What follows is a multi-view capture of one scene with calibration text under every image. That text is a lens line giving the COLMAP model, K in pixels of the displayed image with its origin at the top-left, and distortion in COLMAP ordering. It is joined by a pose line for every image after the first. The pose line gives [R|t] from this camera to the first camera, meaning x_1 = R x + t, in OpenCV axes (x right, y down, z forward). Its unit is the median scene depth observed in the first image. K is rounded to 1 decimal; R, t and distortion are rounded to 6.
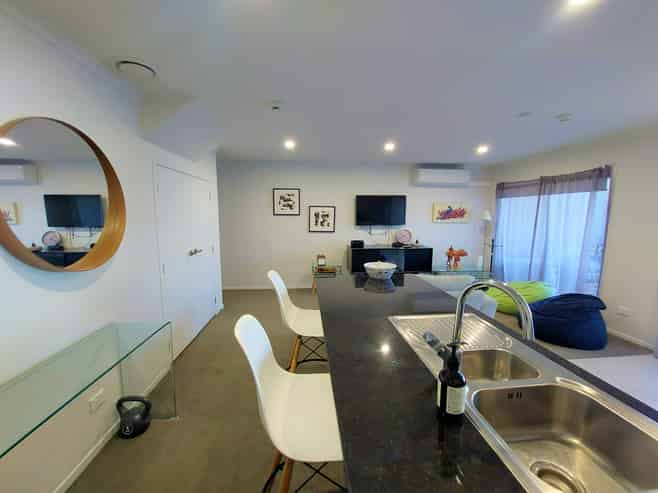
lens RADIAL K [[264.8, 0, 332.2], [0, 264.8, 245.4], [0, 0, 1]] dist [-0.001765, -0.000128]
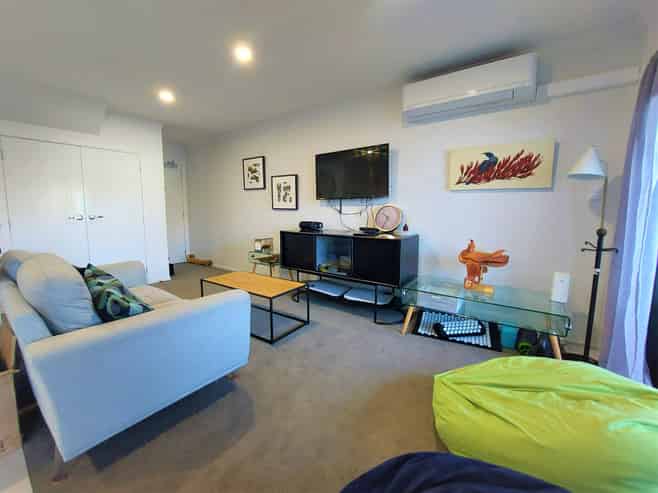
lens RADIAL K [[264.8, 0, 330.2], [0, 264.8, 242.9], [0, 0, 1]] dist [-0.001765, -0.000128]
pose [[0.750056, 0.079130, -0.656624, 0.573569], [-0.078118, 0.996467, 0.030851, 0.012018], [0.656745, 0.028154, 0.753587, 0.512733]]
